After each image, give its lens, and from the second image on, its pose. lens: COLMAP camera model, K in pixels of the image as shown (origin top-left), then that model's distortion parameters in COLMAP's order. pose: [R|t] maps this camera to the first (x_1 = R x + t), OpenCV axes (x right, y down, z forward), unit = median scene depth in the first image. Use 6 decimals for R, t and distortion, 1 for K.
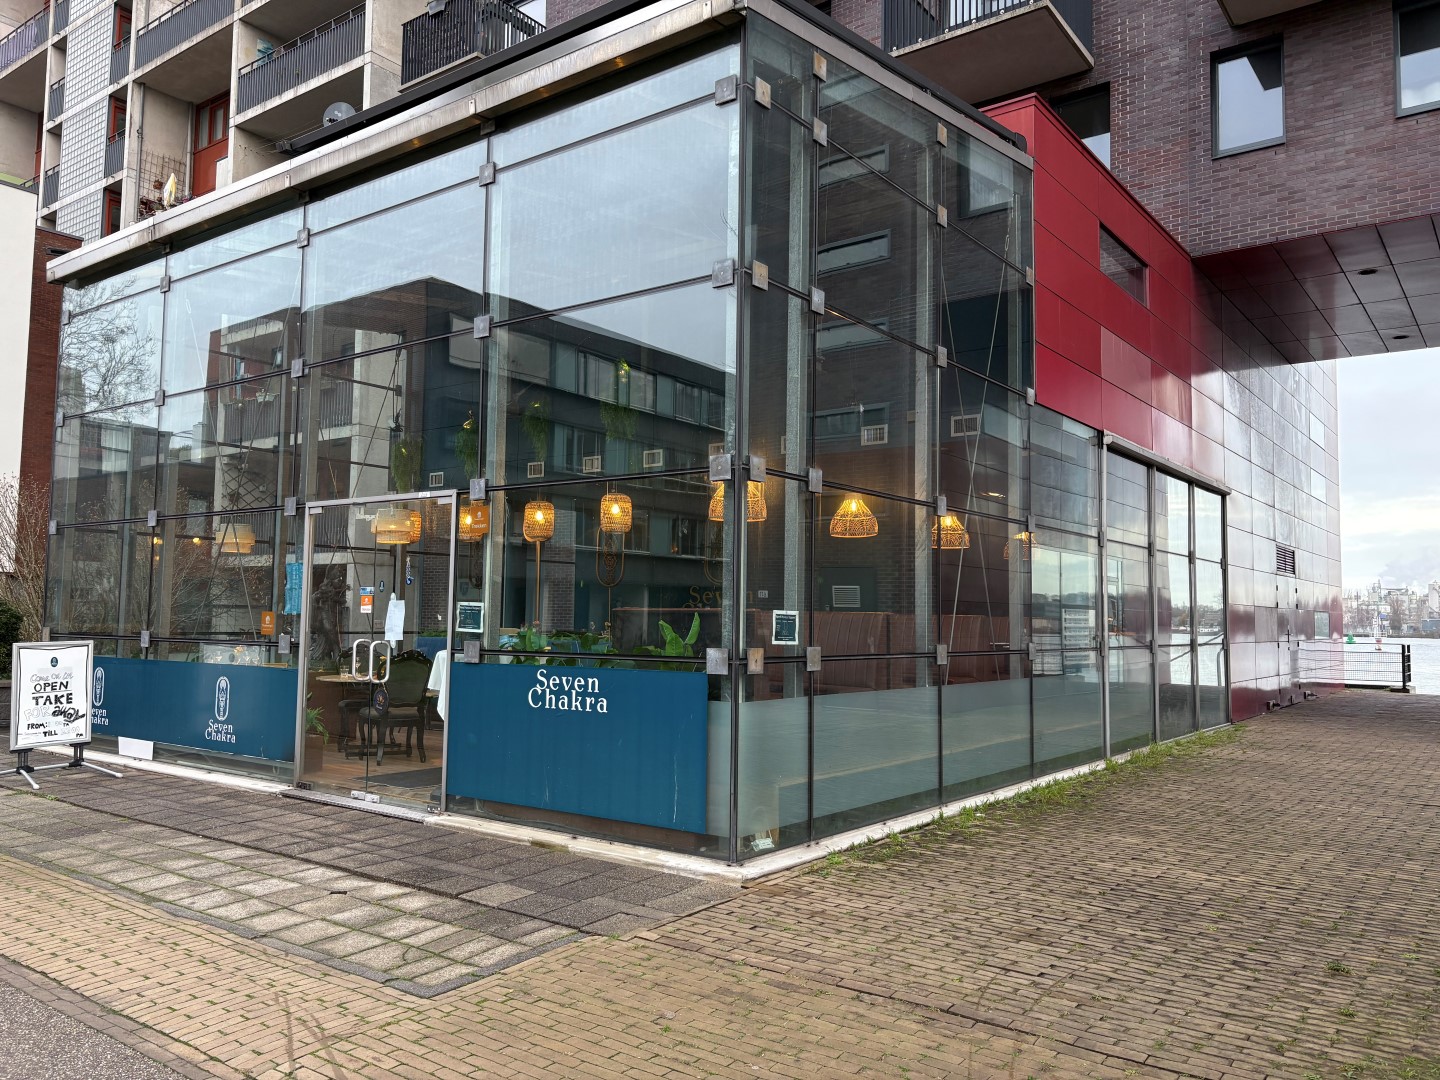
lens RADIAL K [[1101.9, 0, 725.8], [0, 1101.9, 539.3], [0, 0, 1]] dist [0.045787, -0.057098]
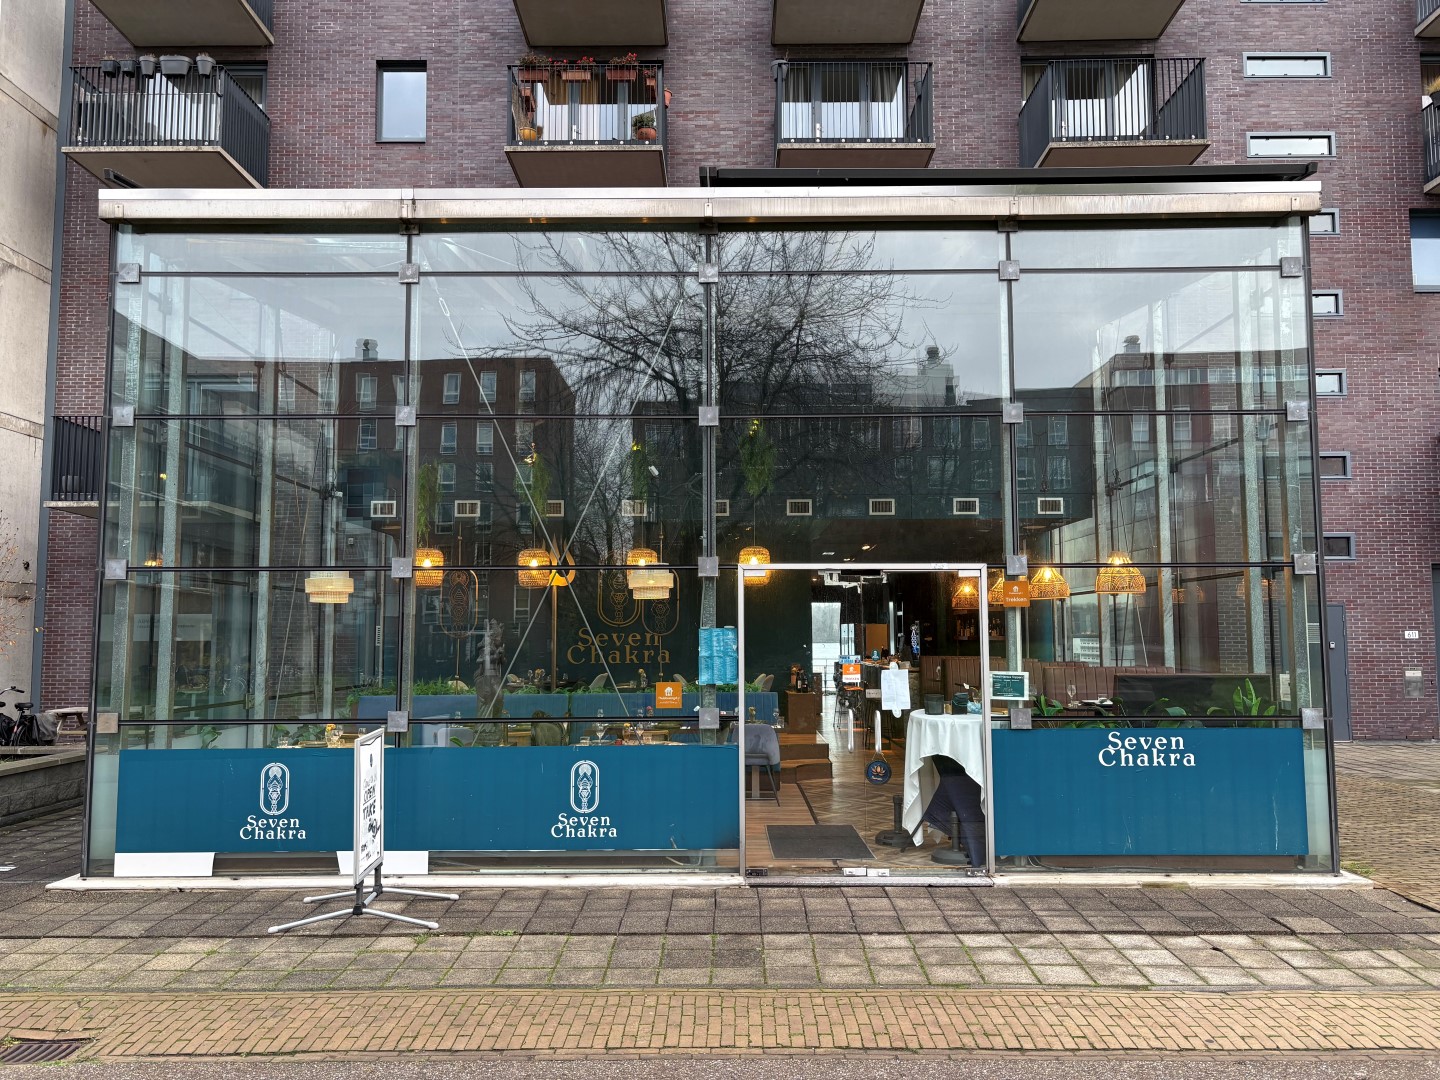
lens RADIAL K [[1101.9, 0, 725.8], [0, 1101.9, 539.3], [0, 0, 1]] dist [0.045787, -0.057098]
pose [[0.803278, 0.034682, 0.594594, -1.190755], [-0.027646, 0.999398, -0.020945, -0.044432], [-0.594963, 0.000386, 0.803753, 0.337430]]
